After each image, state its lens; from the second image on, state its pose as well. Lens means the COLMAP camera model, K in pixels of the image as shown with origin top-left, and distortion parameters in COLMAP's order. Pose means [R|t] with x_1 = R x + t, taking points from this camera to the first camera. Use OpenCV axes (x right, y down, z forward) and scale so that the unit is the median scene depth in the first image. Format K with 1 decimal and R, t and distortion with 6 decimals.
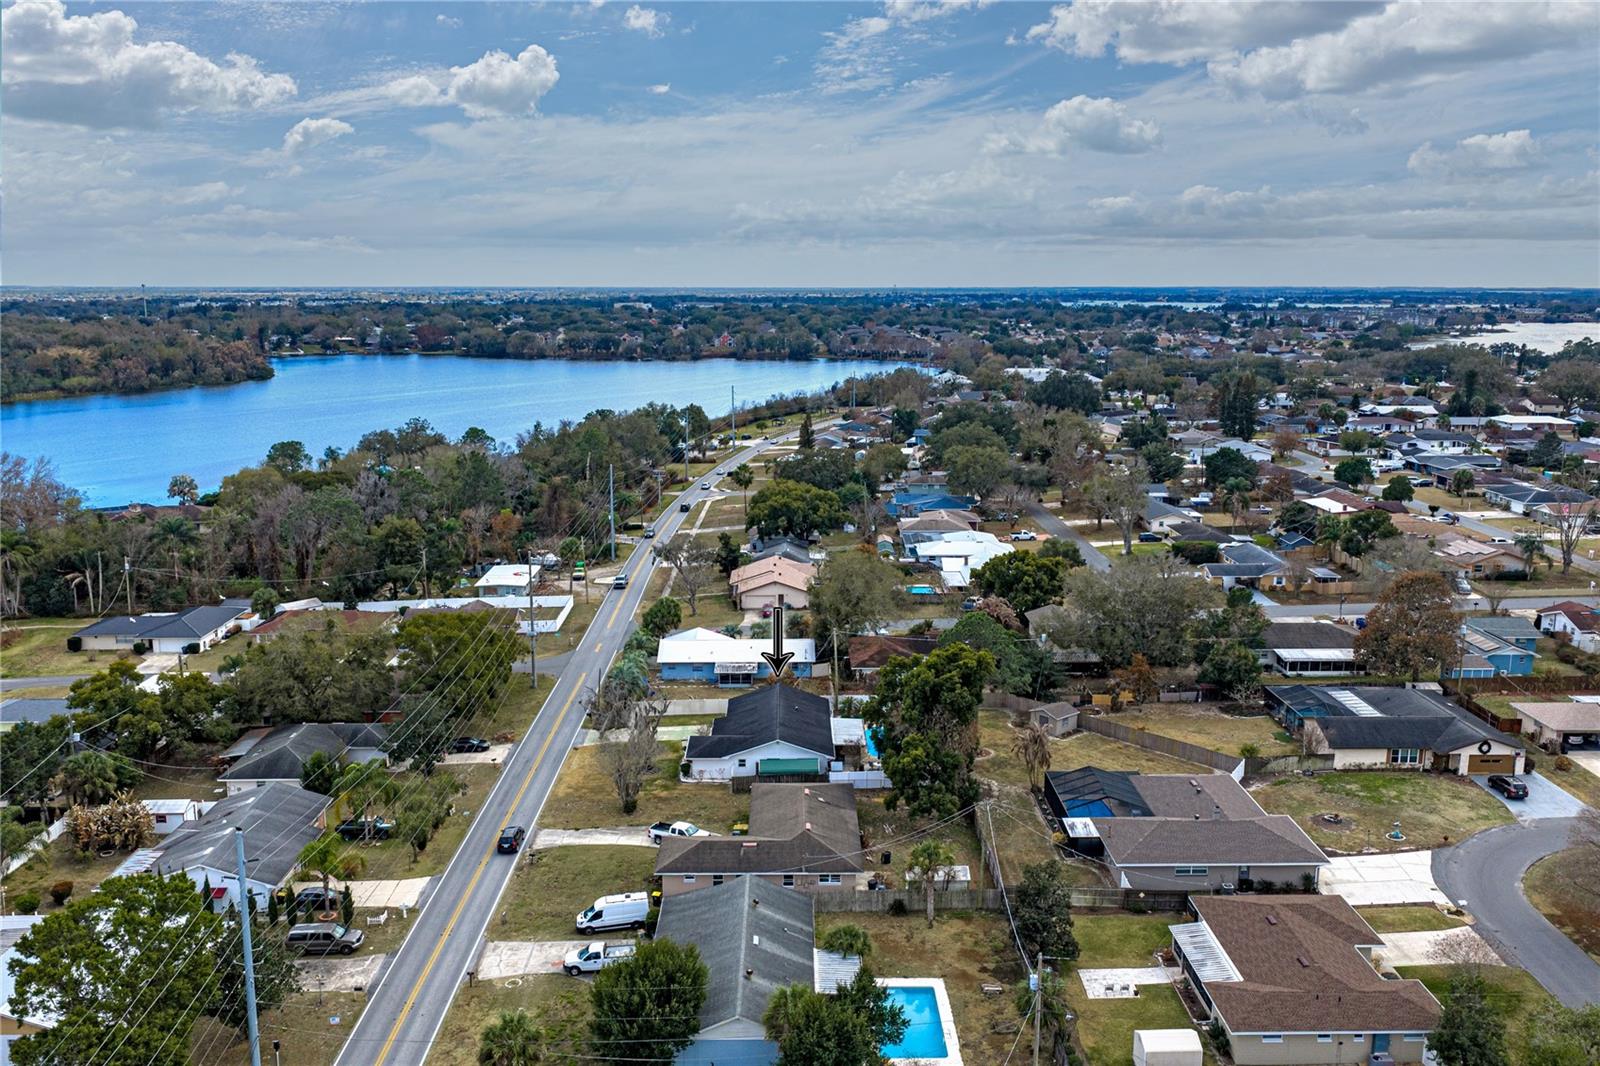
lens RADIAL K [[1341.5, 0, 799.2], [0, 1341.5, 532.0], [0, 0, 1]] dist [0.025138, -0.035236]
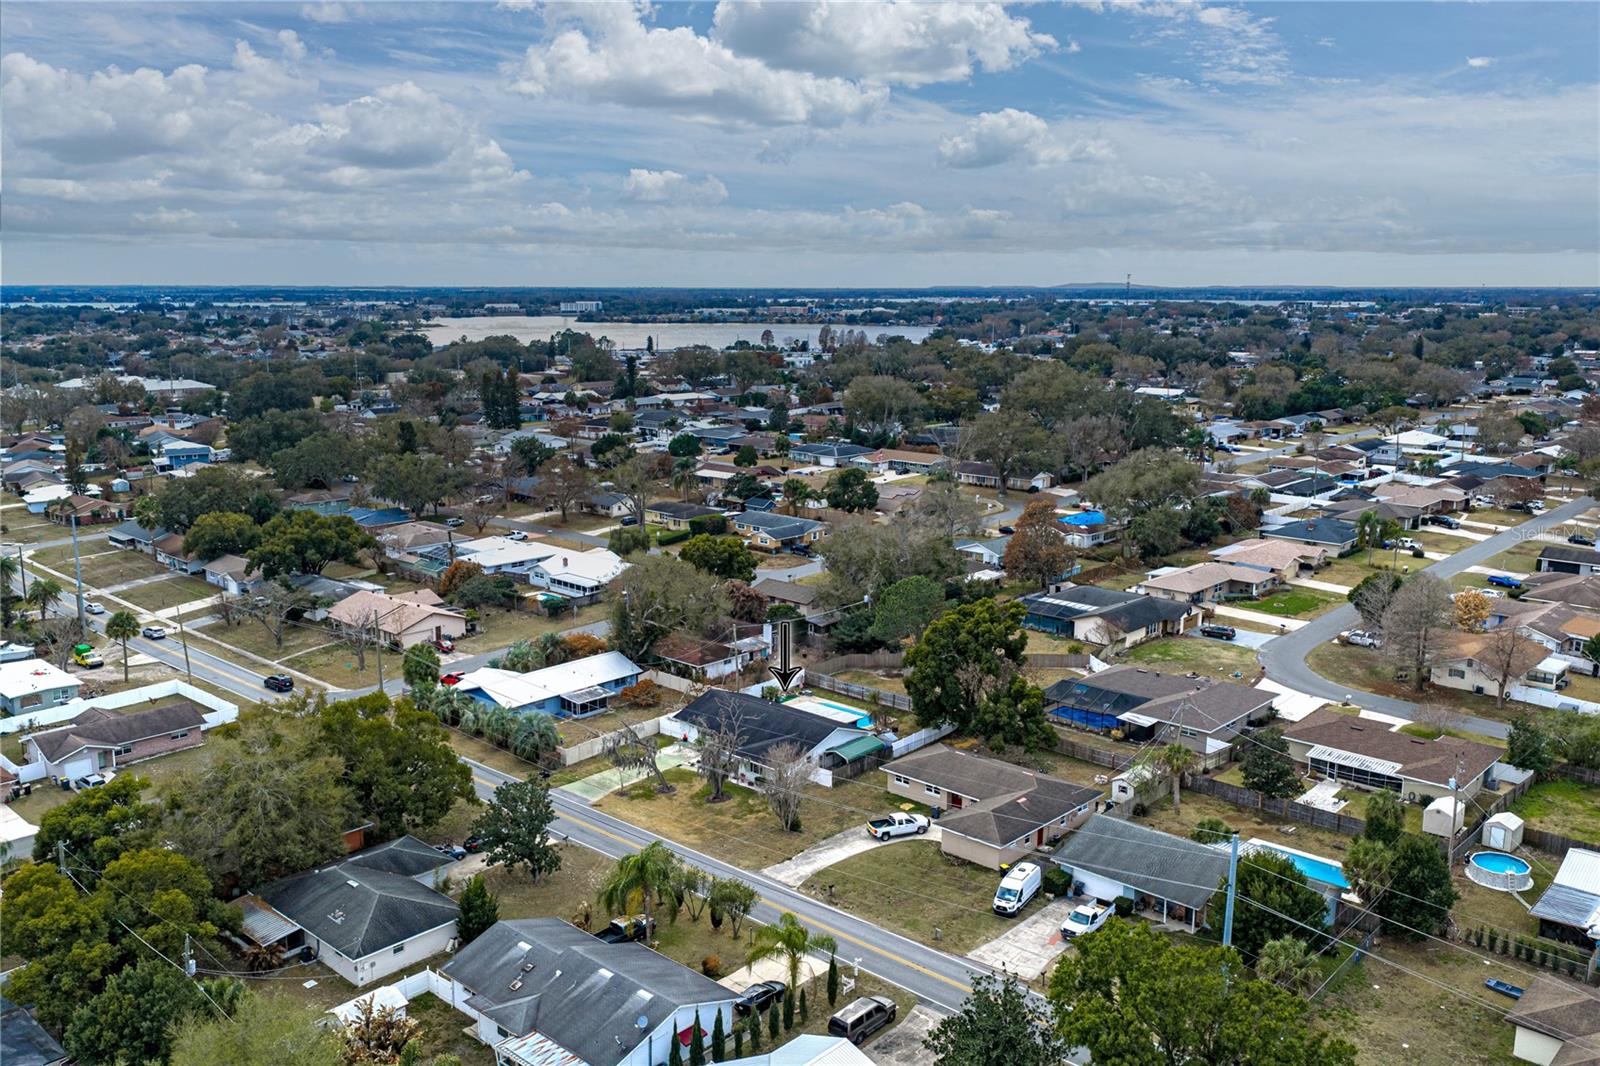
lens RADIAL K [[1341.5, 0, 800.2], [0, 1341.5, 533.3], [0, 0, 1]] dist [0.025138, -0.035236]
pose [[0.686226, -0.134644, 0.714818, -0.757014], [0.133077, 0.989372, 0.058605, -0.056598], [-0.715111, 0.054909, 0.696851, 0.302394]]
